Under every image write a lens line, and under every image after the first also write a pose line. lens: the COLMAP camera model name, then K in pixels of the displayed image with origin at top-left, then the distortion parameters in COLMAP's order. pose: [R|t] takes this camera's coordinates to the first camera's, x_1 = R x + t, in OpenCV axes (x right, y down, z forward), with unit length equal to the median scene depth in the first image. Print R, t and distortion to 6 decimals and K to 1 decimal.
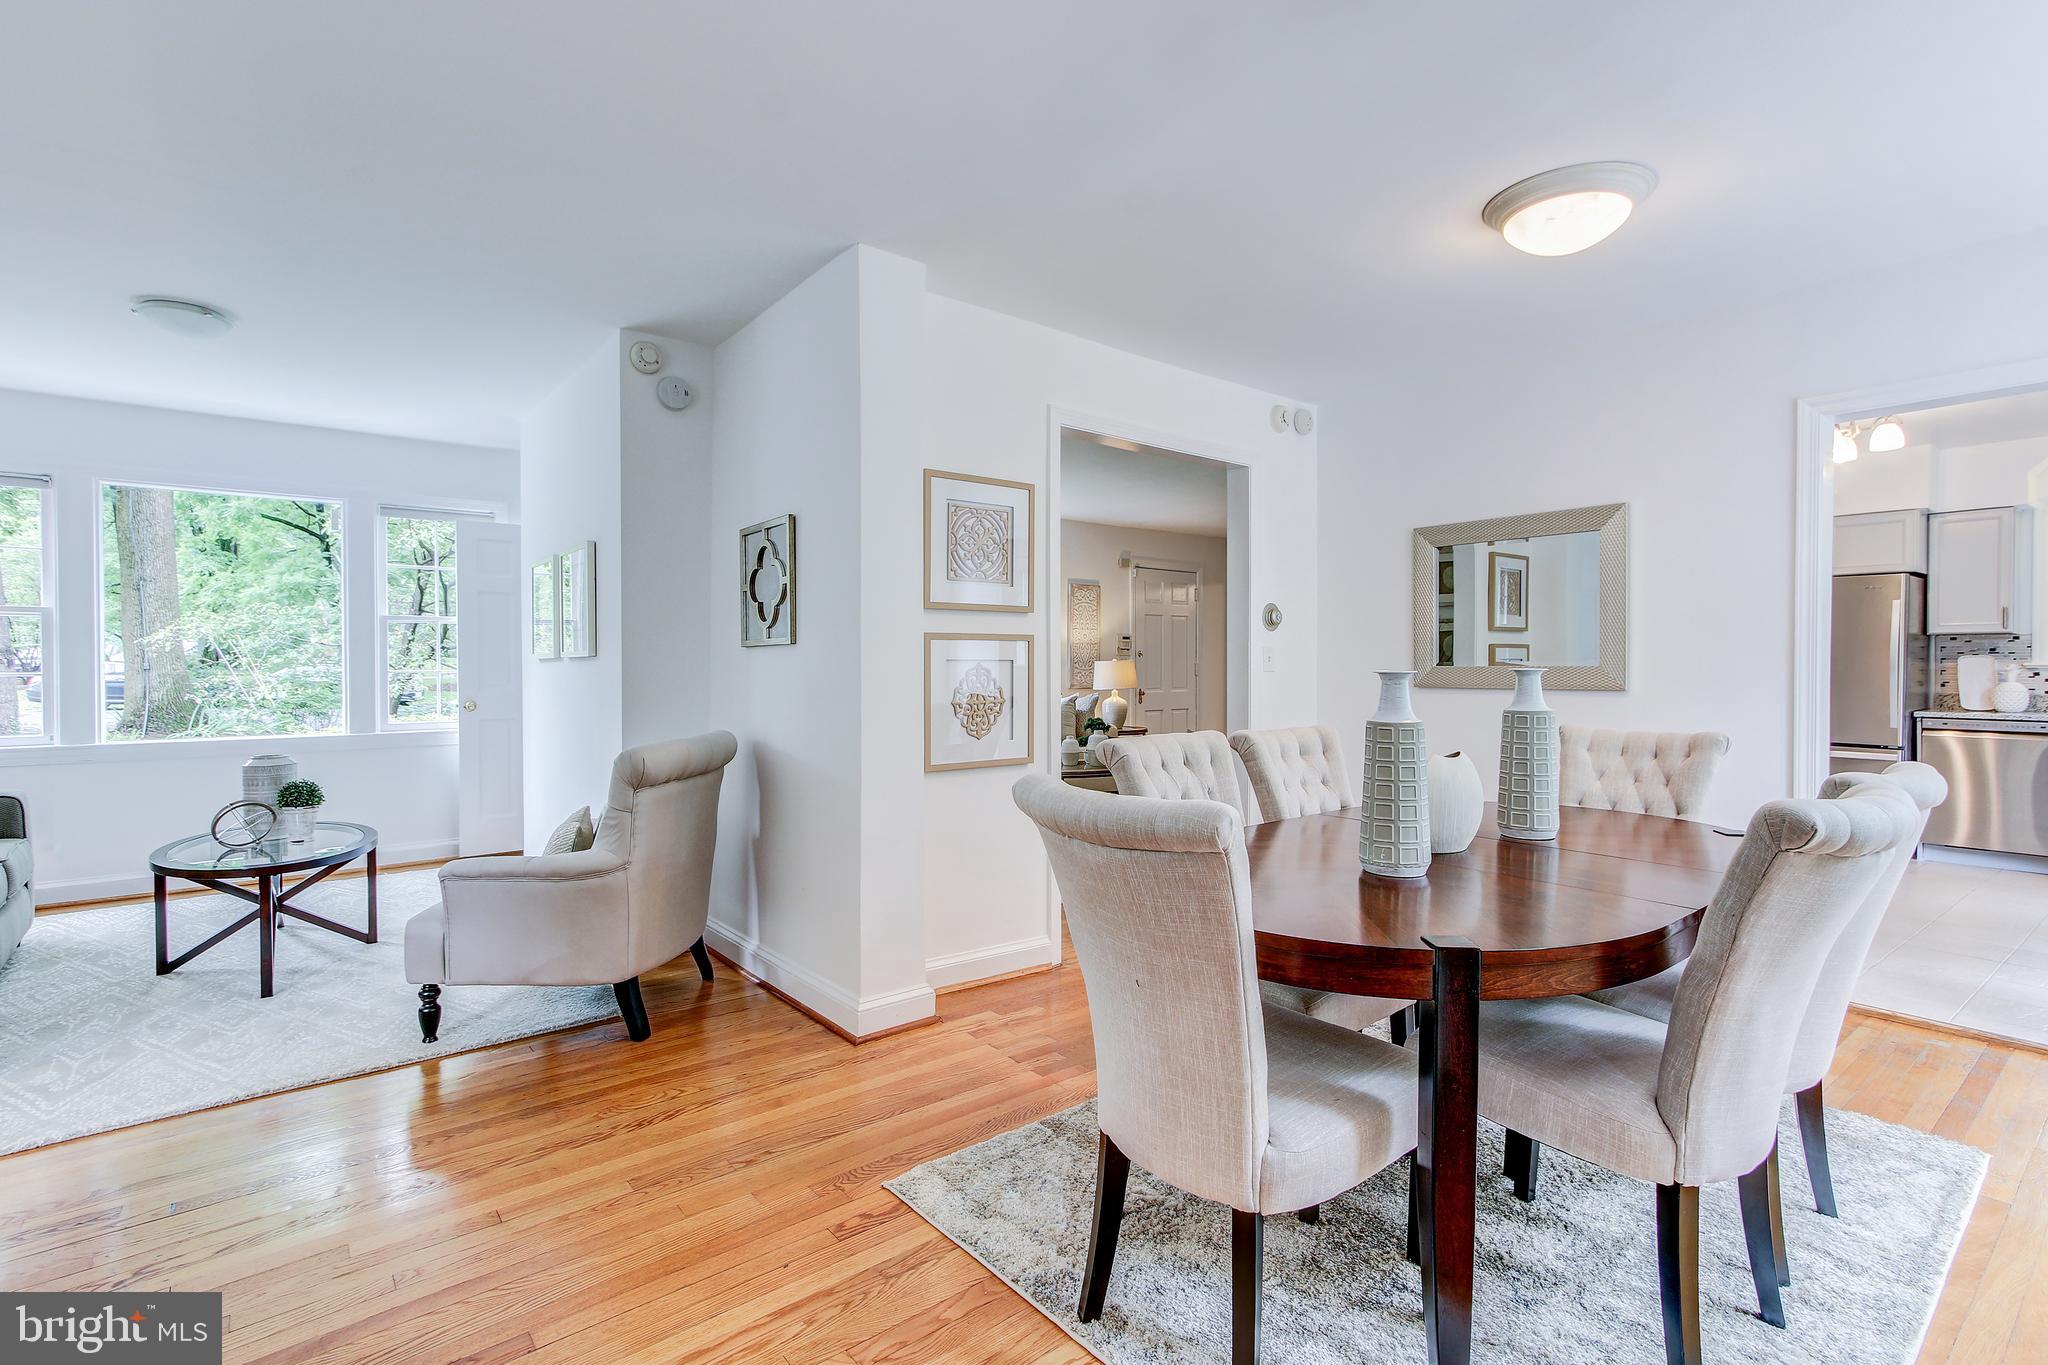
lens RADIAL K [[951.3, 0, 1033.9], [0, 951.3, 674.5], [0, 0, 1]] dist [-0.002602, 0.004548]
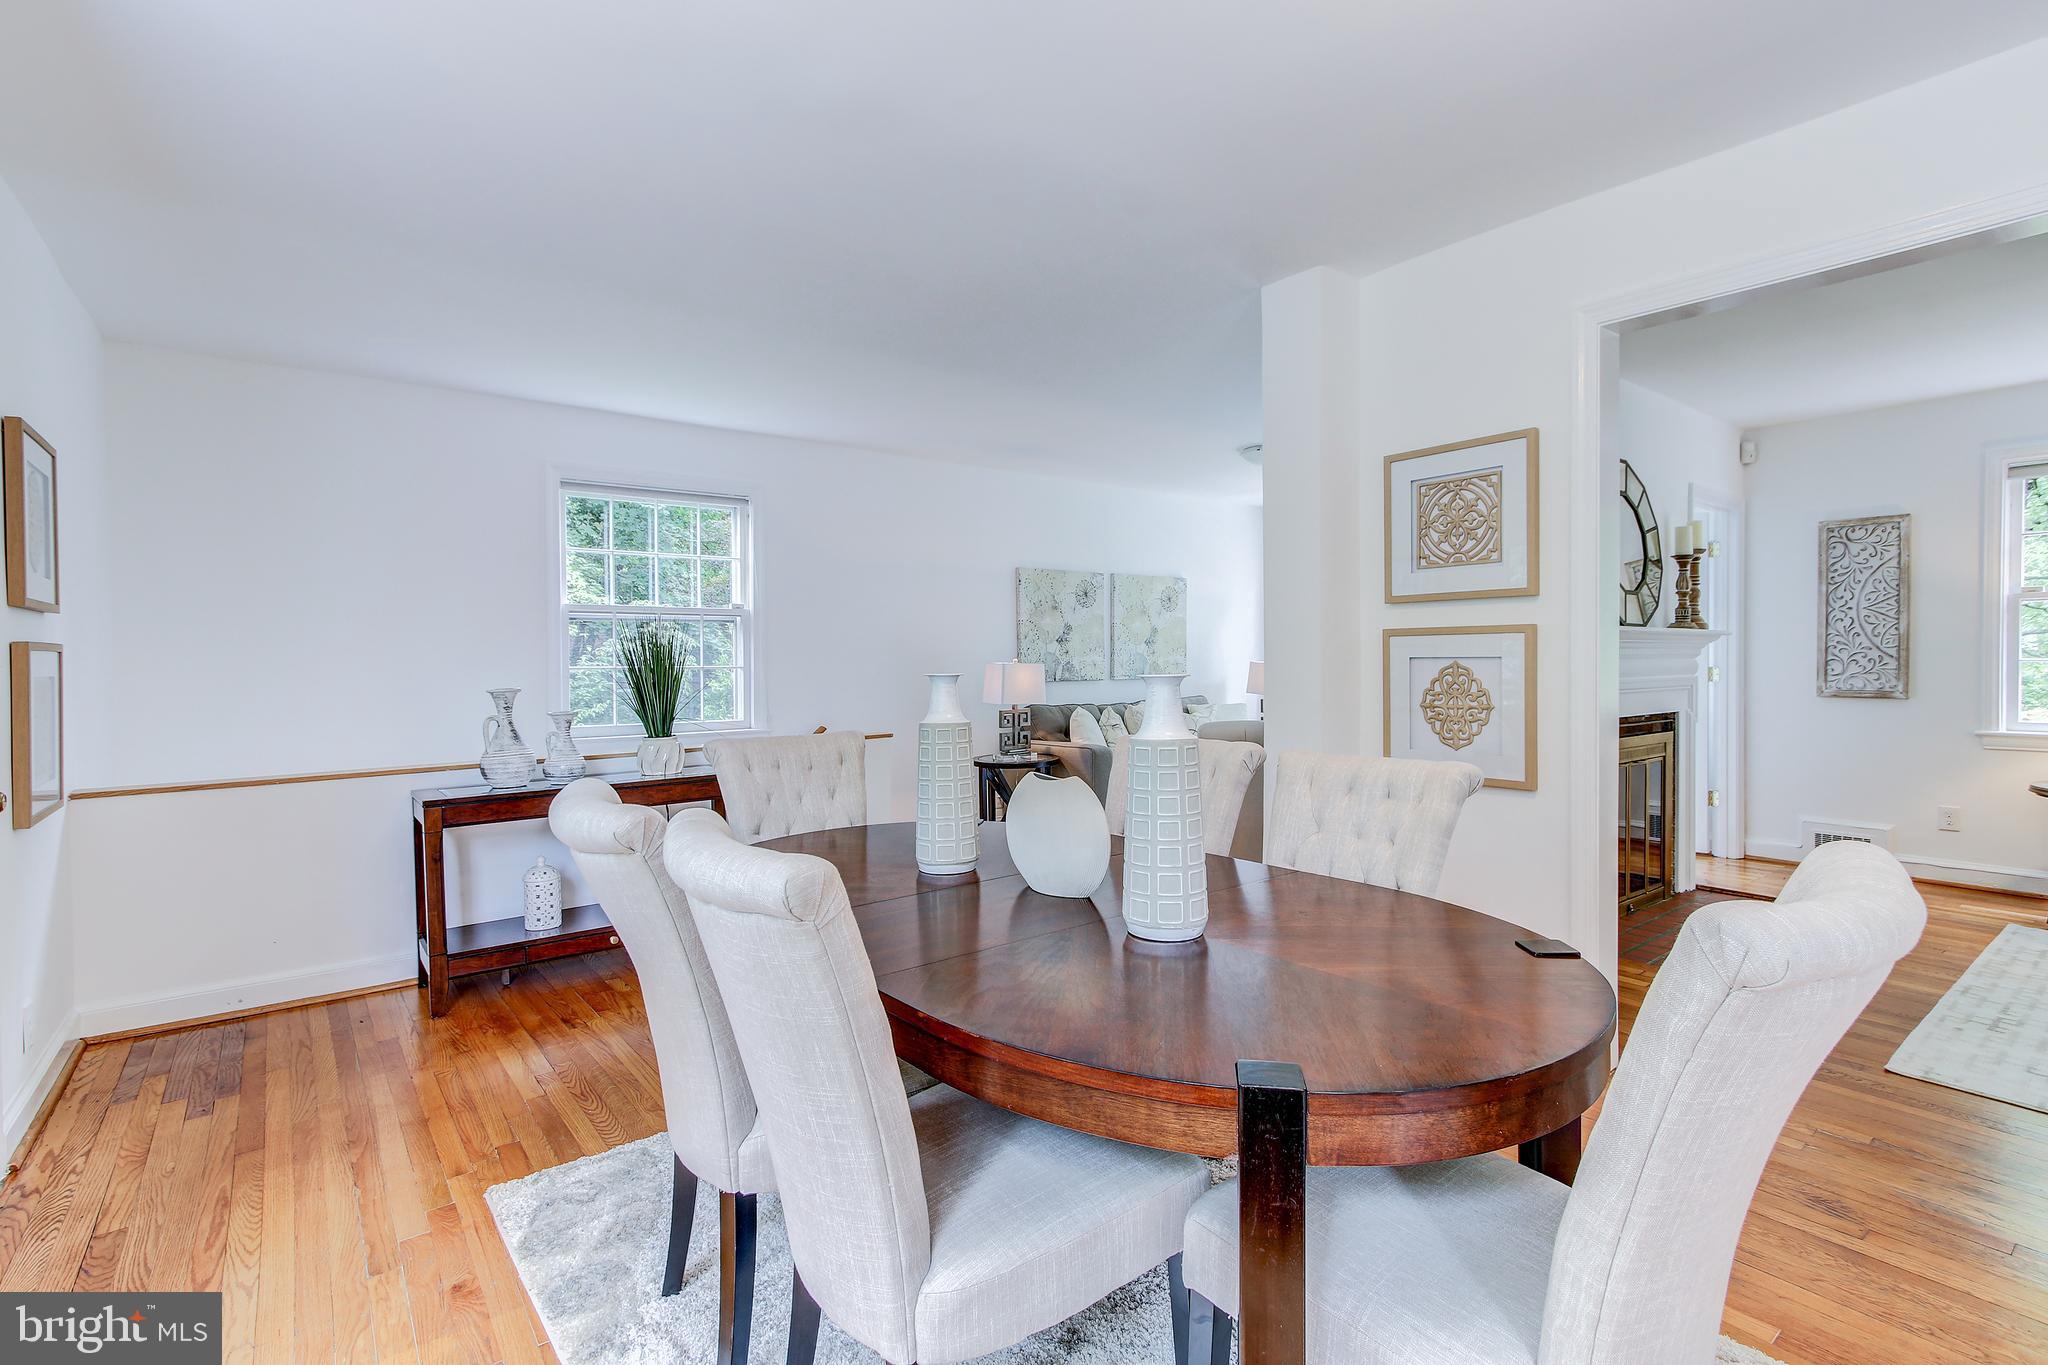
lens RADIAL K [[951.3, 0, 1033.9], [0, 951.3, 674.5], [0, 0, 1]] dist [-0.002602, 0.004548]
pose [[-0.017742, 0.022087, -0.999599, 0.824007], [-0.010295, 0.999699, 0.022272, -0.015455], [0.999790, 0.010686, -0.017510, 0.647799]]
